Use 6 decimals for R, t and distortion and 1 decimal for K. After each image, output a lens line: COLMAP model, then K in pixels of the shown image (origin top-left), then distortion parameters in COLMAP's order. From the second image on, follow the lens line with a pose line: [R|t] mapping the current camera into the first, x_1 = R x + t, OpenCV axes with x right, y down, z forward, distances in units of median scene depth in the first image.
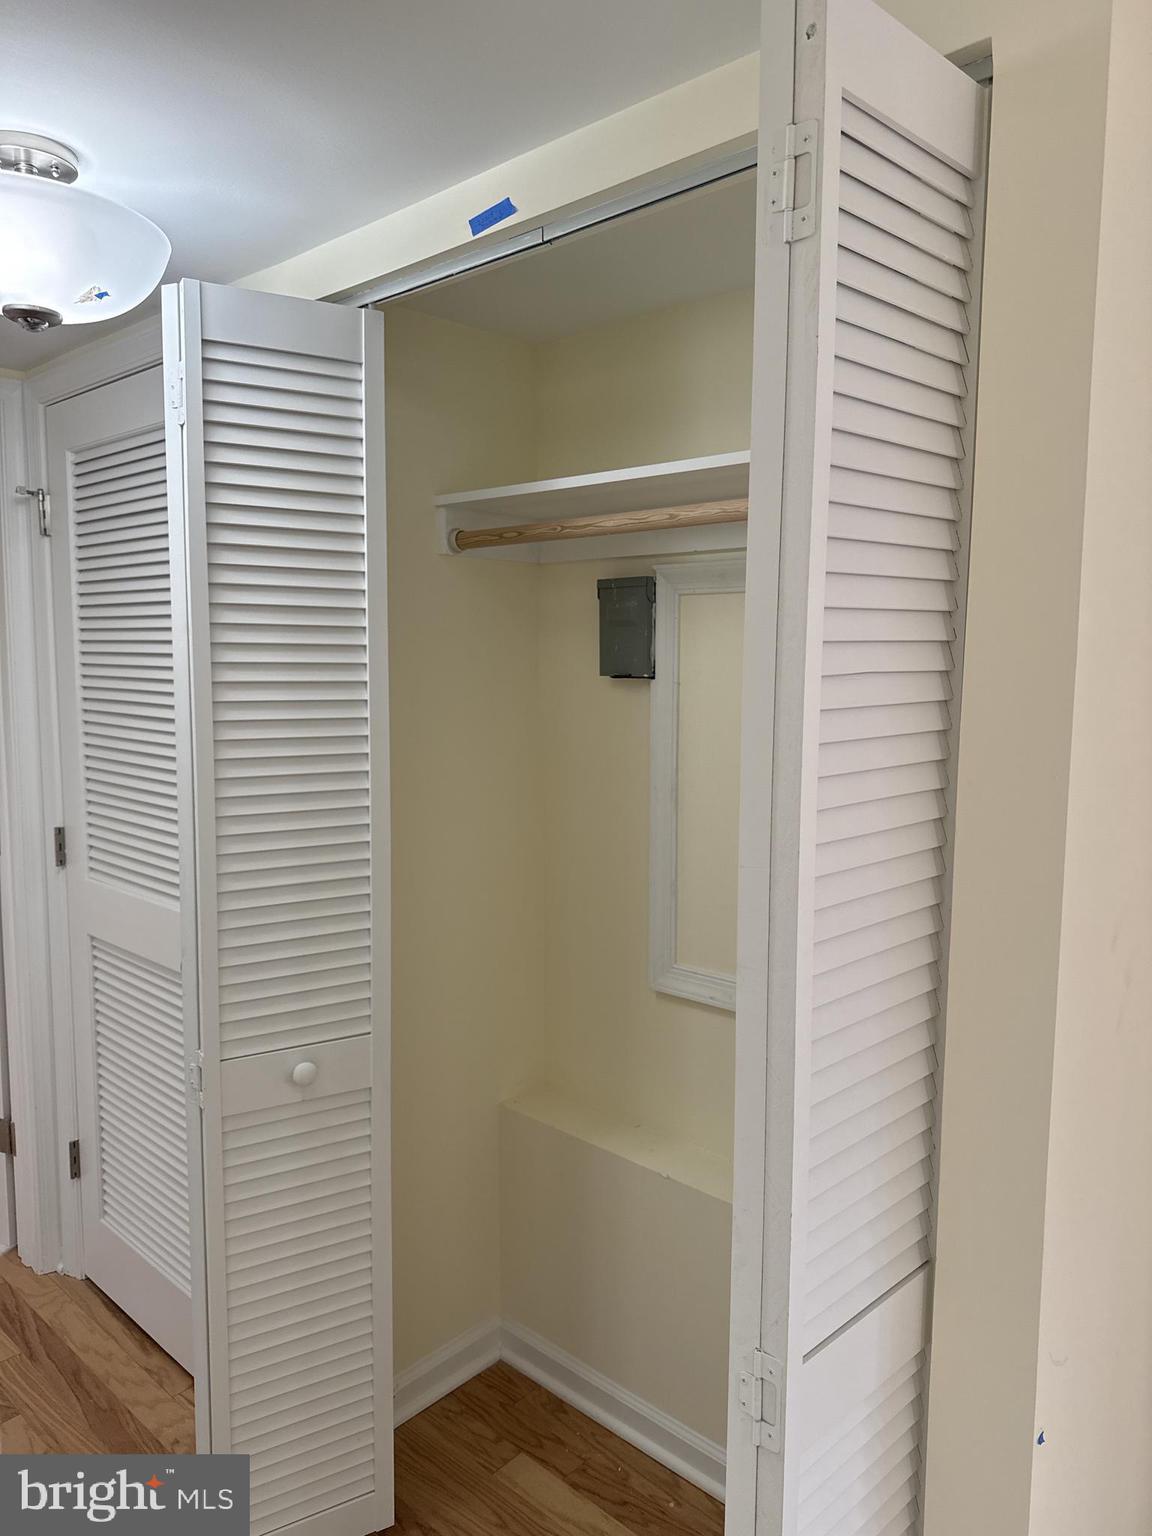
lens RADIAL K [[1082.5, 0, 582.8], [0, 1082.5, 760.7], [0, 0, 1]] dist [0.003236, -0.007392]
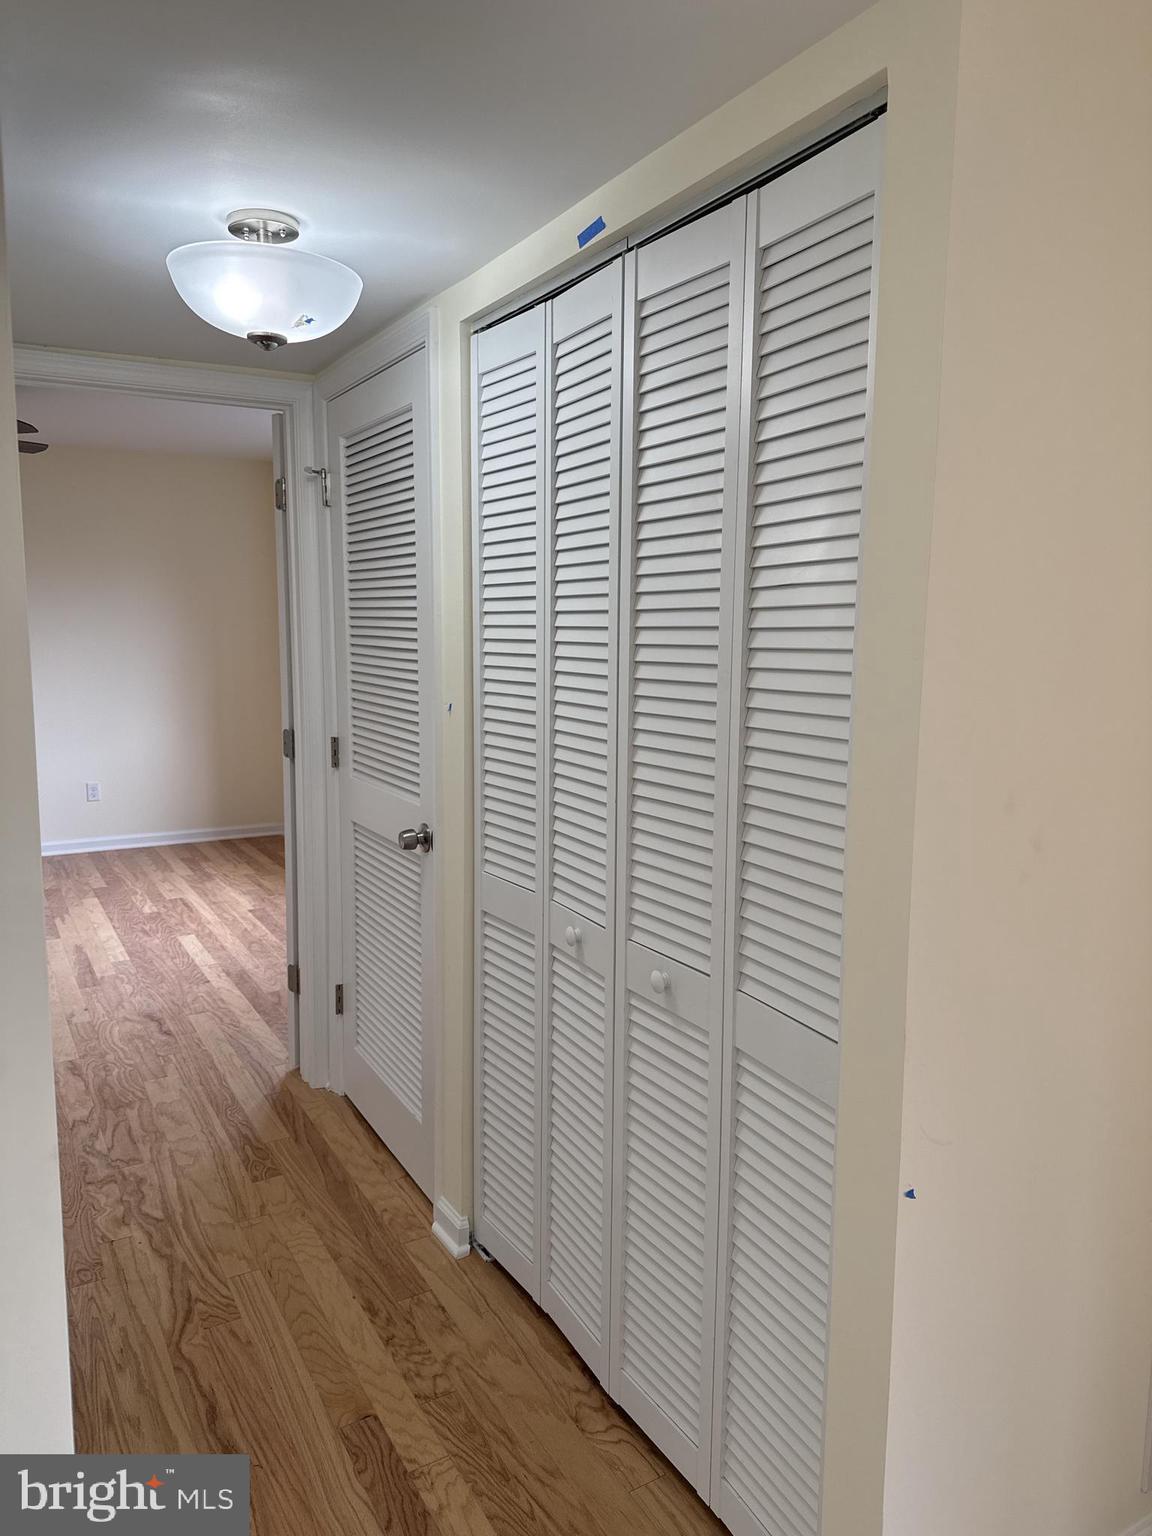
lens RADIAL K [[1067.4, 0, 581.9], [0, 1067.4, 765.6], [0, 0, 1]] dist [0.172539, -0.330705]
pose [[0.954257, 0.042825, -0.295906, 0.185242], [-0.034699, 0.998864, 0.032663, 0.046476], [0.296968, -0.020902, 0.954659, -0.138160]]
